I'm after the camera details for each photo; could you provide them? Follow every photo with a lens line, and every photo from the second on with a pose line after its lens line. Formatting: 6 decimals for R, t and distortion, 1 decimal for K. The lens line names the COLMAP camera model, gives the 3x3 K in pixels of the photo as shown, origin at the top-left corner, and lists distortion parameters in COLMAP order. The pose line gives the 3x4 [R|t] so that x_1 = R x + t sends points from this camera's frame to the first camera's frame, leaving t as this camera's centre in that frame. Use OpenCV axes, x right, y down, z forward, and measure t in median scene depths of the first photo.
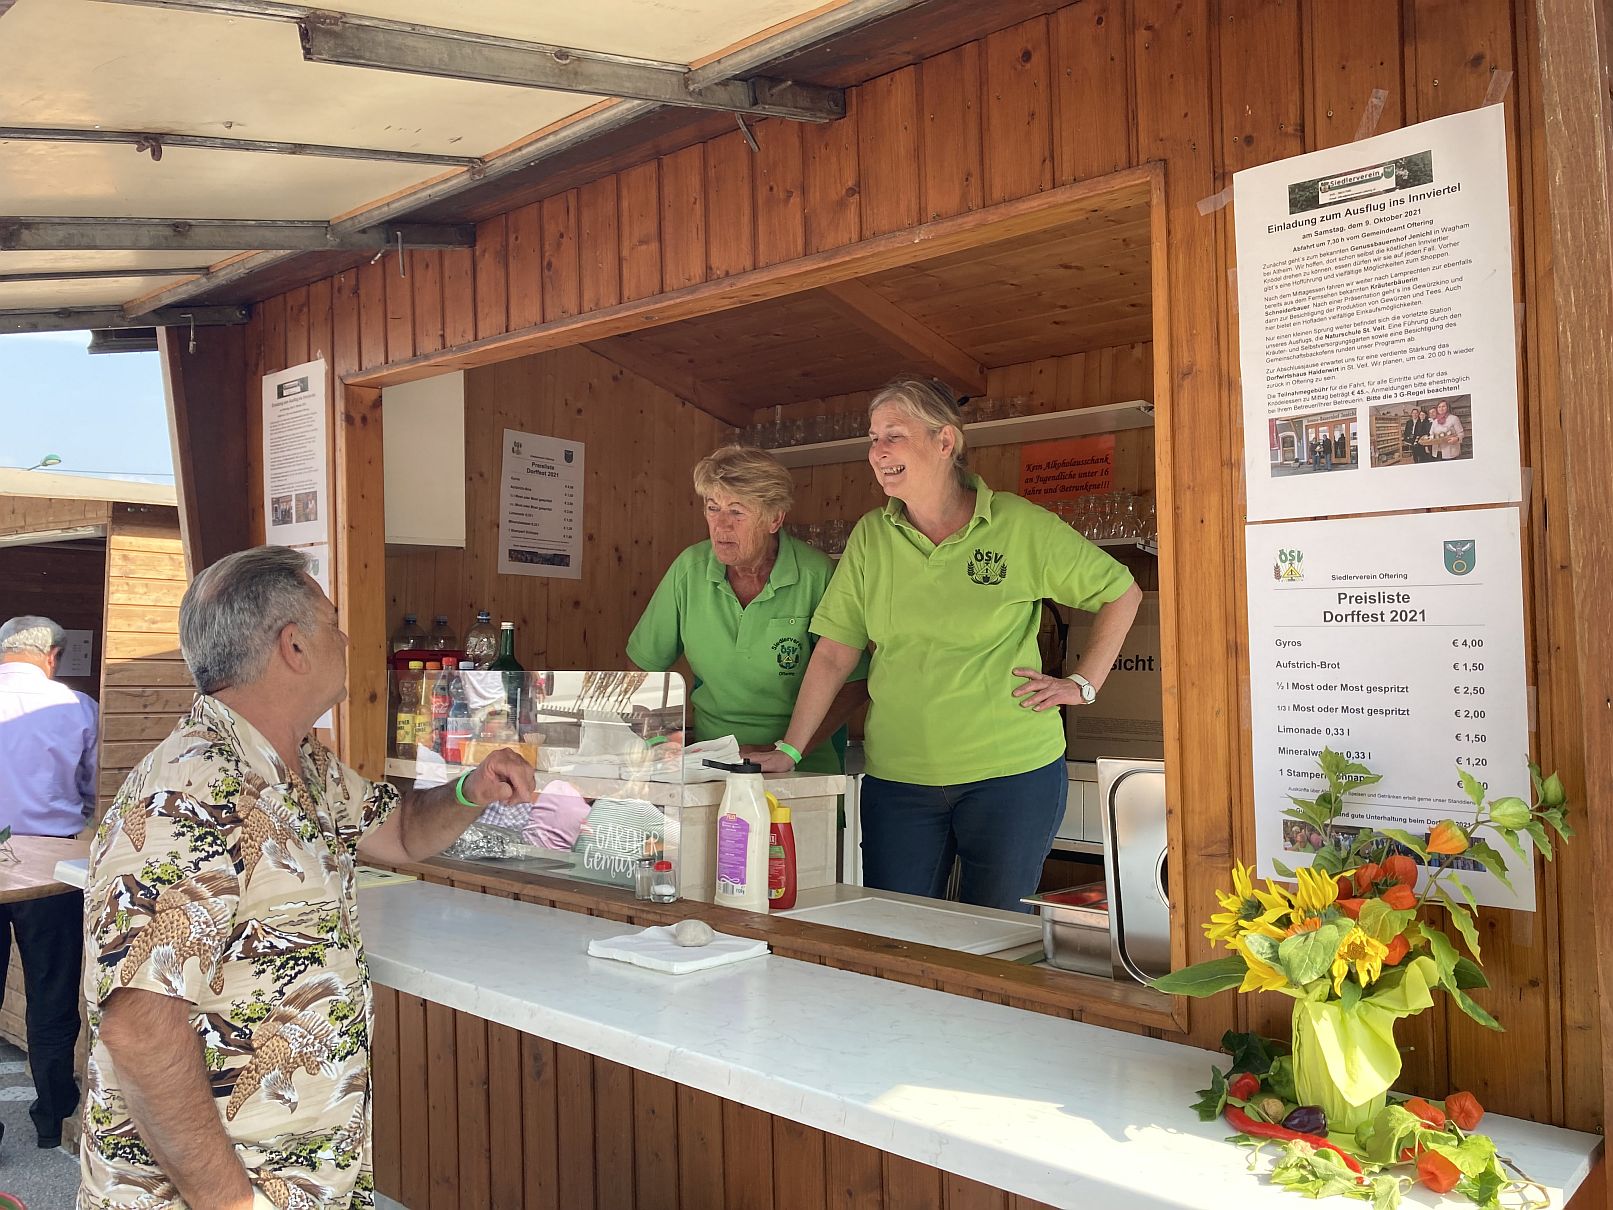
lens RADIAL K [[1320.5, 0, 809.7], [0, 1320.5, 611.8], [0, 0, 1]] dist [-0.005726, 0.015637]
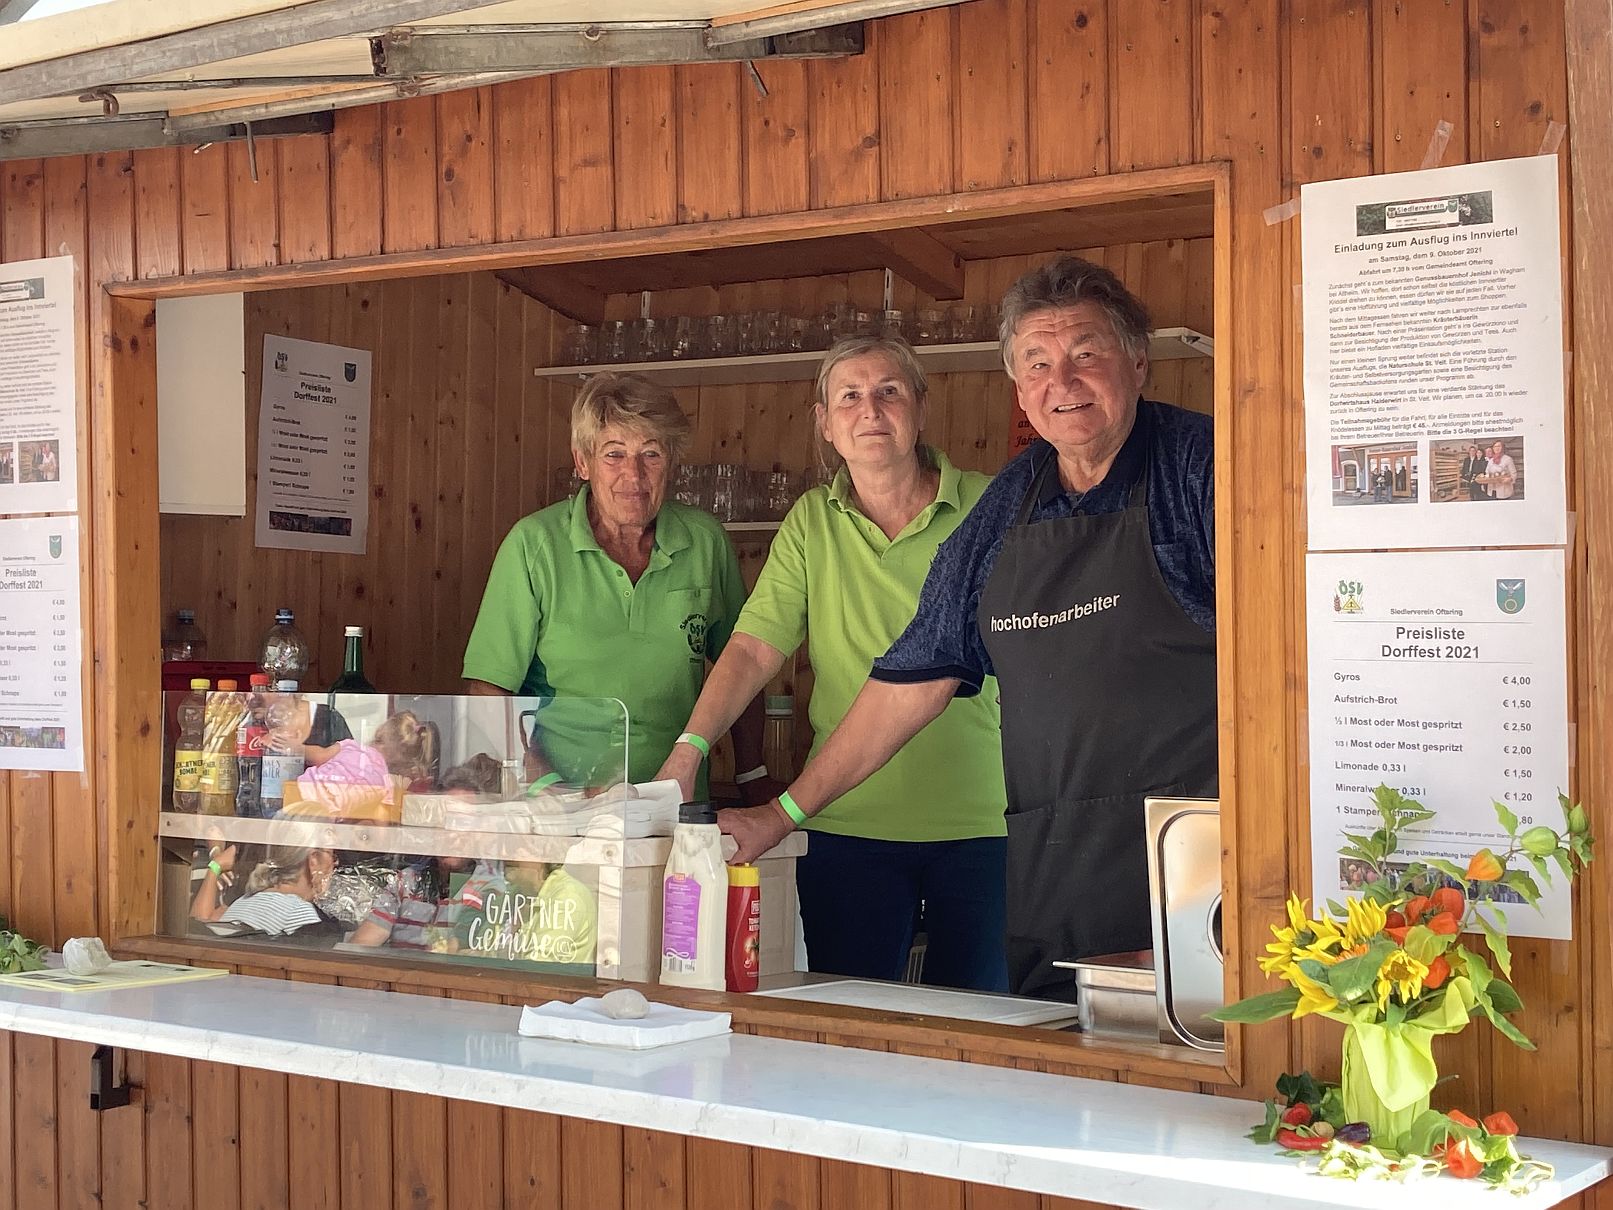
lens RADIAL K [[2509.0, 0, 798.6], [0, 2509.0, 636.2], [0, 0, 1]] dist [0.058029, 0.000000]
pose [[0.994061, 0.007860, 0.108544, -0.221777], [-0.010831, 0.999582, 0.026804, -0.047502], [-0.108288, -0.027821, 0.993730, -0.734264]]
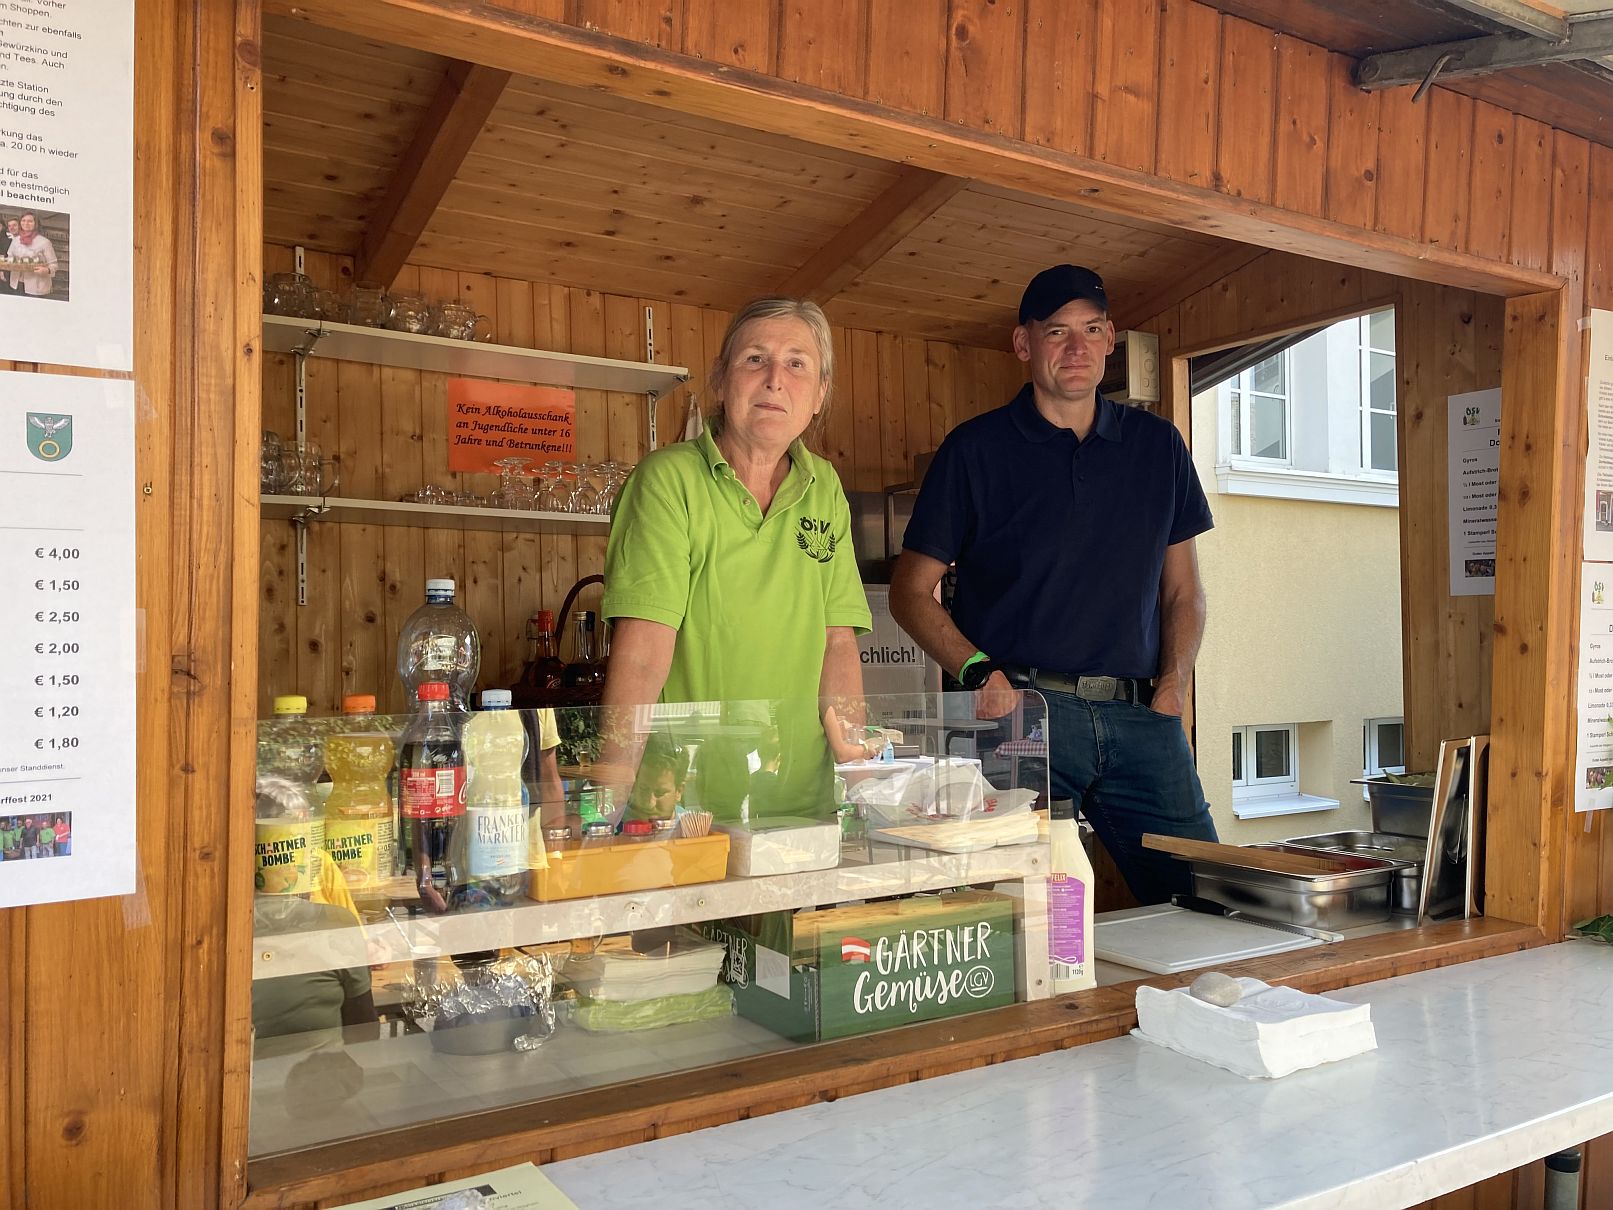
lens RADIAL K [[1320.5, 0, 798.2], [0, 1320.5, 627.9], [0, 0, 1]] dist [-0.005726, 0.015637]
pose [[0.292417, -0.002739, 0.956287, -1.176149], [-0.029304, 0.999501, 0.011823, 0.011213], [-0.955842, -0.031480, 0.292191, 1.296950]]
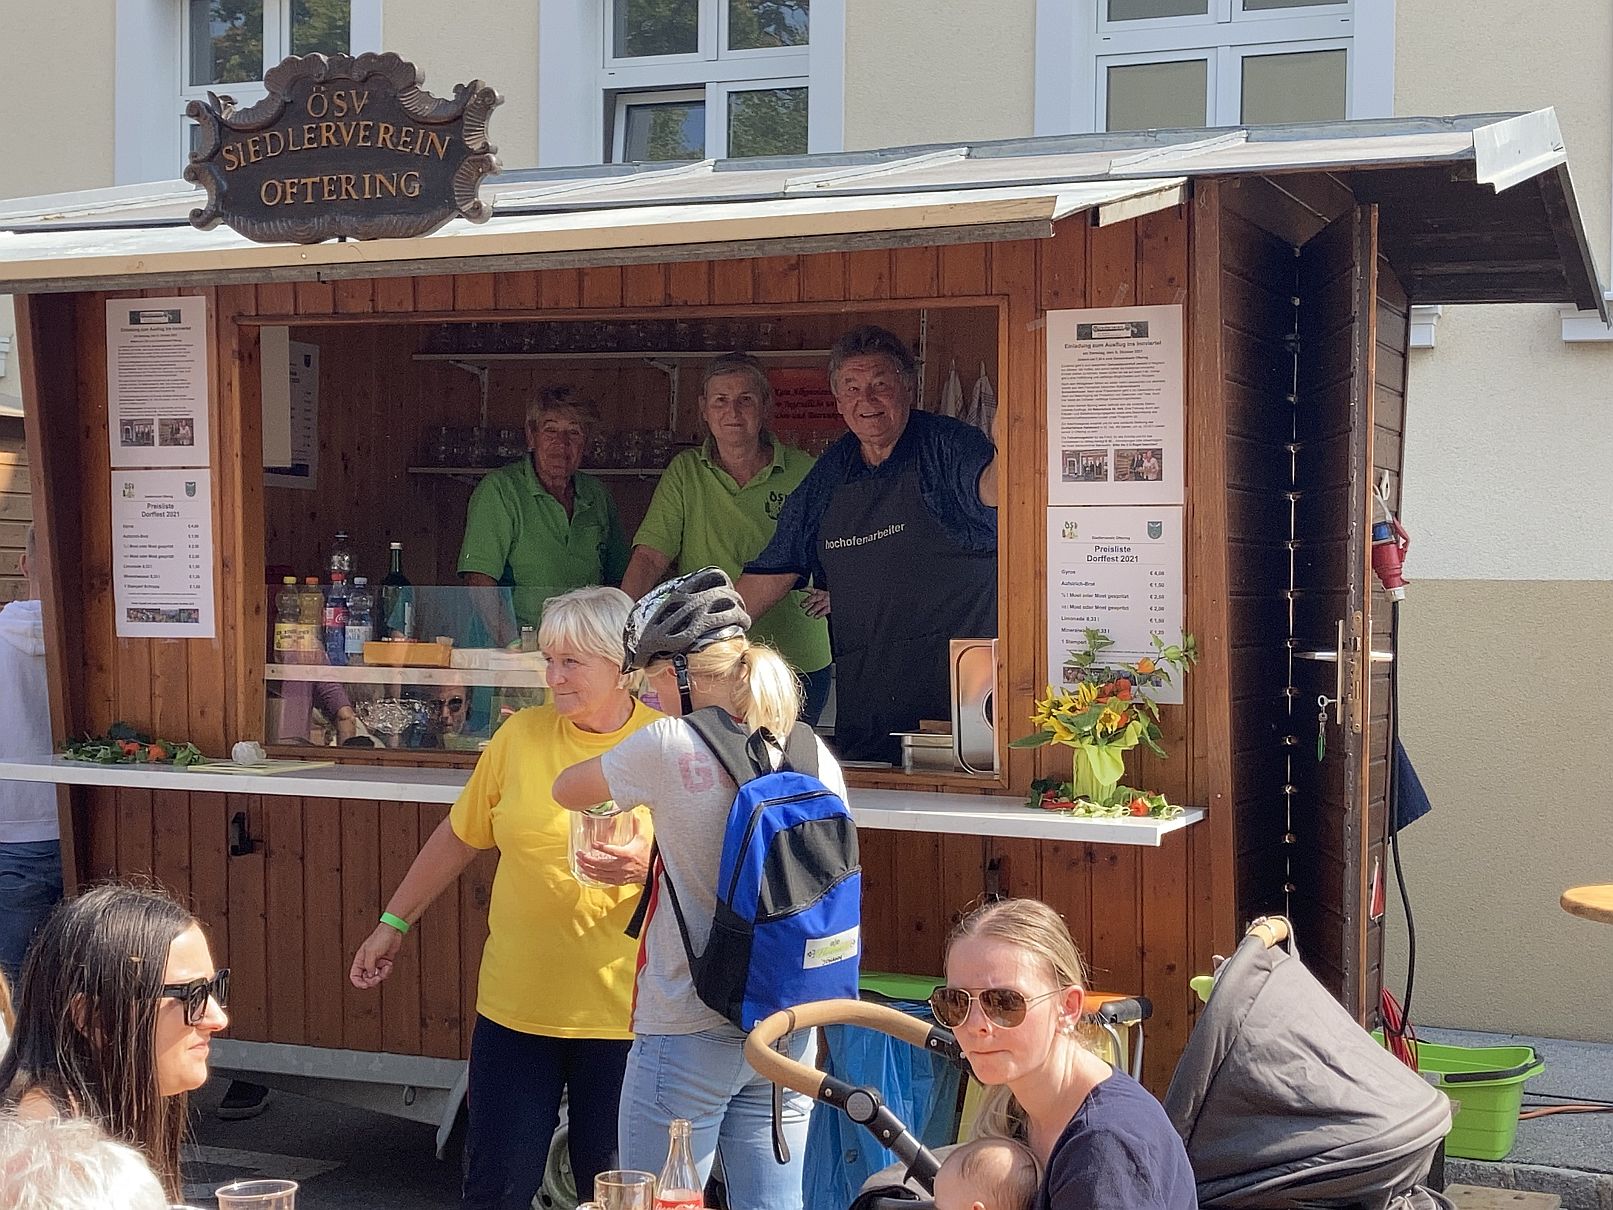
lens RADIAL K [[2509.0, 0, 767.1], [0, 2509.0, 690.0], [0, 0, 1]] dist [0.058029, 0.000000]
pose [[0.946430, -0.010233, 0.322747, -1.083117], [-0.017264, 0.996465, 0.082221, -0.086403], [-0.322447, -0.083388, 0.942907, -2.024552]]
